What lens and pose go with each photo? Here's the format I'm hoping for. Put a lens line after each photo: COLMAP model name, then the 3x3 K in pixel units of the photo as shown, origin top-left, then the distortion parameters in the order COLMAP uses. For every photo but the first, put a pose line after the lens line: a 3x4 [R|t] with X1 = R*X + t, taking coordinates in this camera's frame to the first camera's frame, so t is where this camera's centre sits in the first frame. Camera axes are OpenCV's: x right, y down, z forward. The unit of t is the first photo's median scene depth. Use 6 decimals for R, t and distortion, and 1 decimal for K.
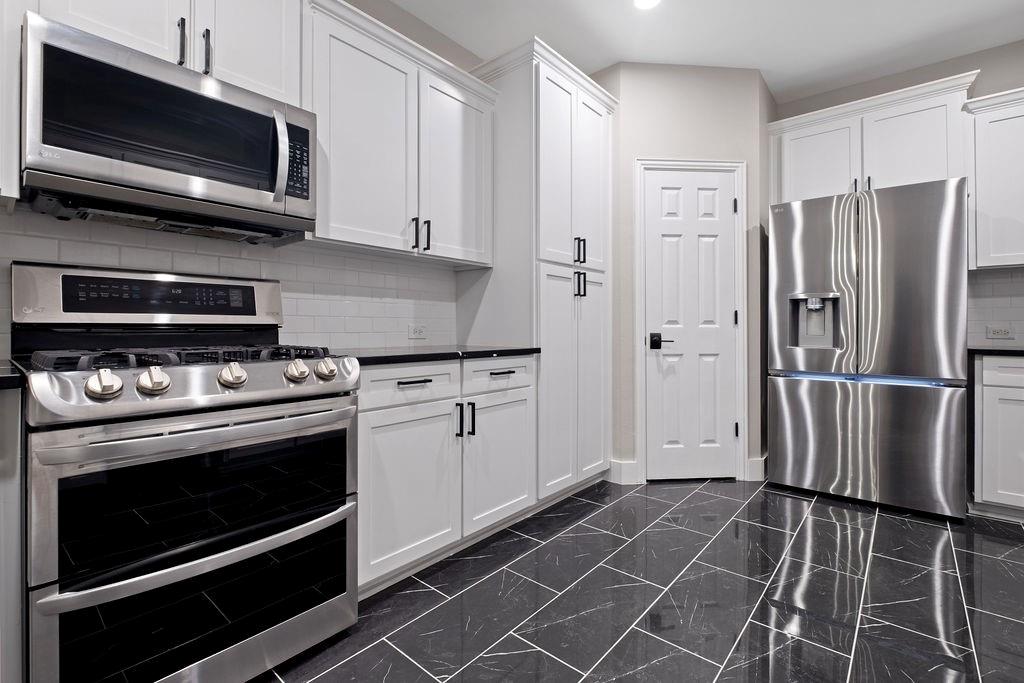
lens RADIAL K [[457.5, 0, 530.6], [0, 457.5, 331.5], [0, 0, 1]] dist [-0.002129, -0.000474]
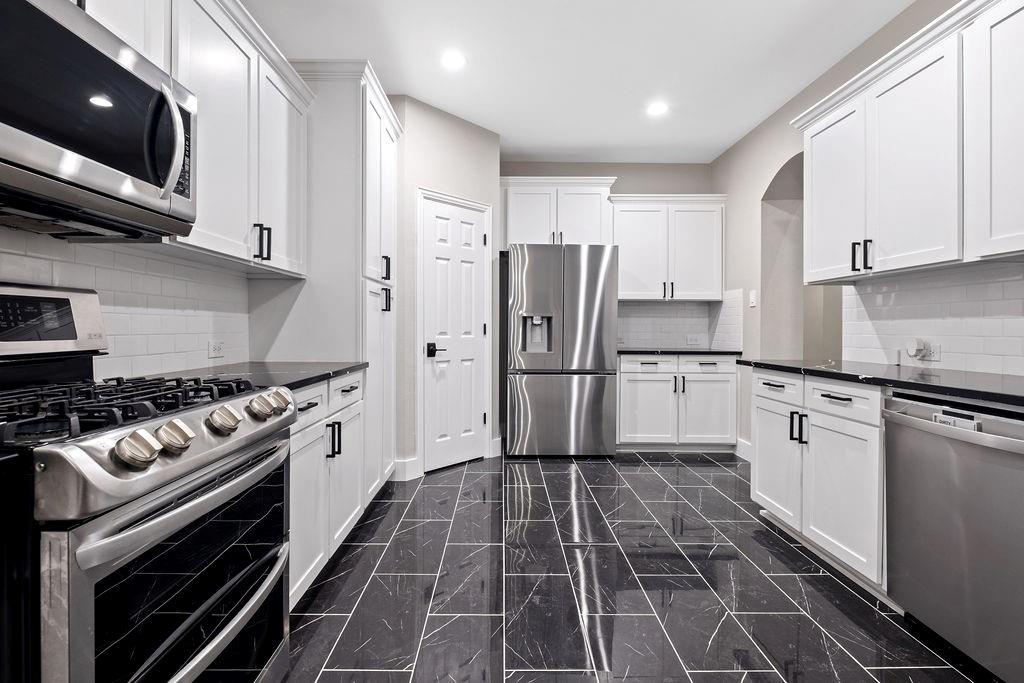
lens RADIAL K [[459.7, 0, 505.1], [0, 459.7, 338.1], [0, 0, 1]] dist [-0.002404, -0.000292]
pose [[0.764723, -0.011671, 0.644253, -0.356197], [0.000335, 0.999843, 0.017714, -0.032026], [-0.644359, -0.013330, 0.764607, 0.002328]]
